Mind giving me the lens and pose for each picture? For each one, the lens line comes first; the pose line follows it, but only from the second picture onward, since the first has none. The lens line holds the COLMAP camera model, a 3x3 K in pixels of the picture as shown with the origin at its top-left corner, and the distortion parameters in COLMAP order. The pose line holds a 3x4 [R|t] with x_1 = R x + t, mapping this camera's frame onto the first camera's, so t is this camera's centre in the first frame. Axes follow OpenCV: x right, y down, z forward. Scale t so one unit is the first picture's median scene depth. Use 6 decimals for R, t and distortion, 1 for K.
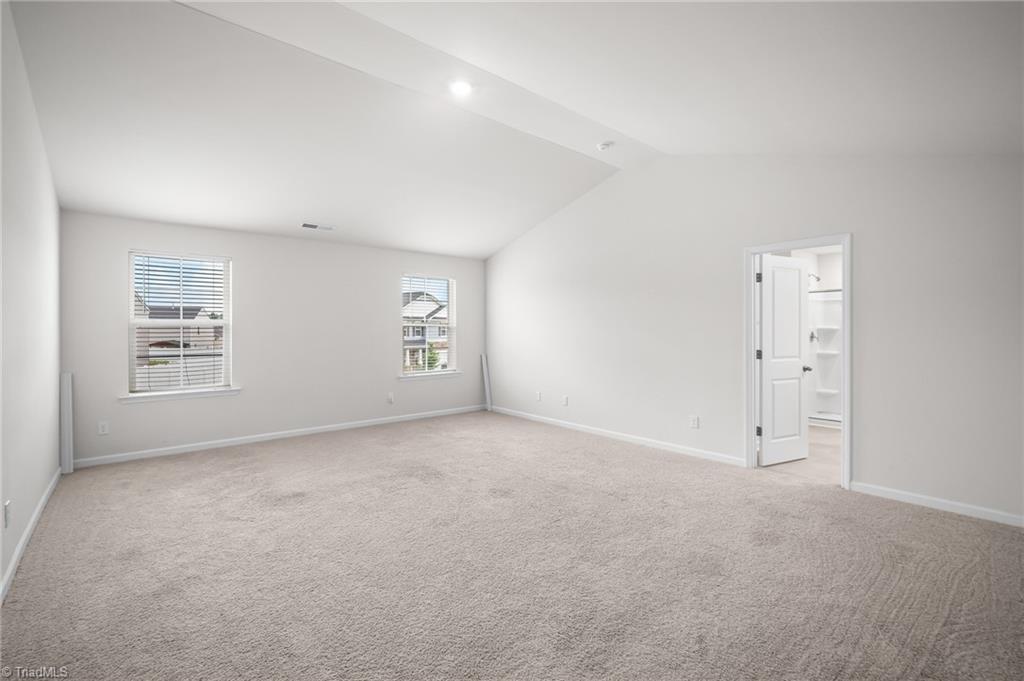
lens RADIAL K [[450.8, 0, 510.4], [0, 450.8, 331.4], [0, 0, 1]] dist [-0.008901, 0.002566]
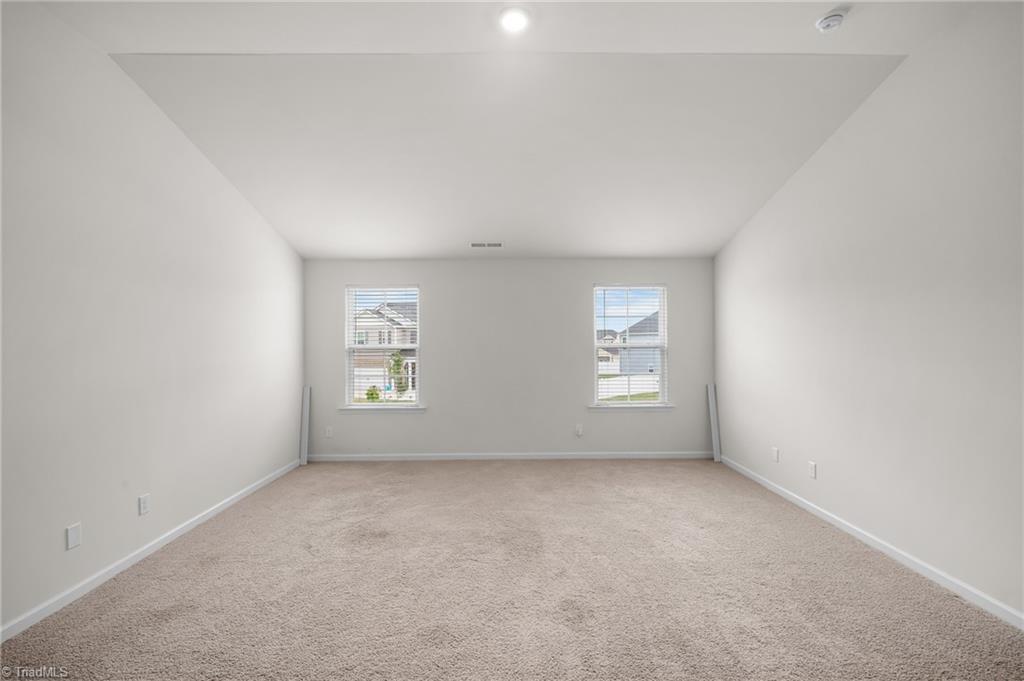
lens RADIAL K [[450.8, 0, 509.6], [0, 450.8, 344.1], [0, 0, 1]] dist [-0.008901, 0.002566]
pose [[0.769361, 0.001746, -0.638812, 0.301216], [0.000292, 0.999995, 0.003084, -0.033946], [0.638814, -0.002559, 0.769357, 0.403489]]
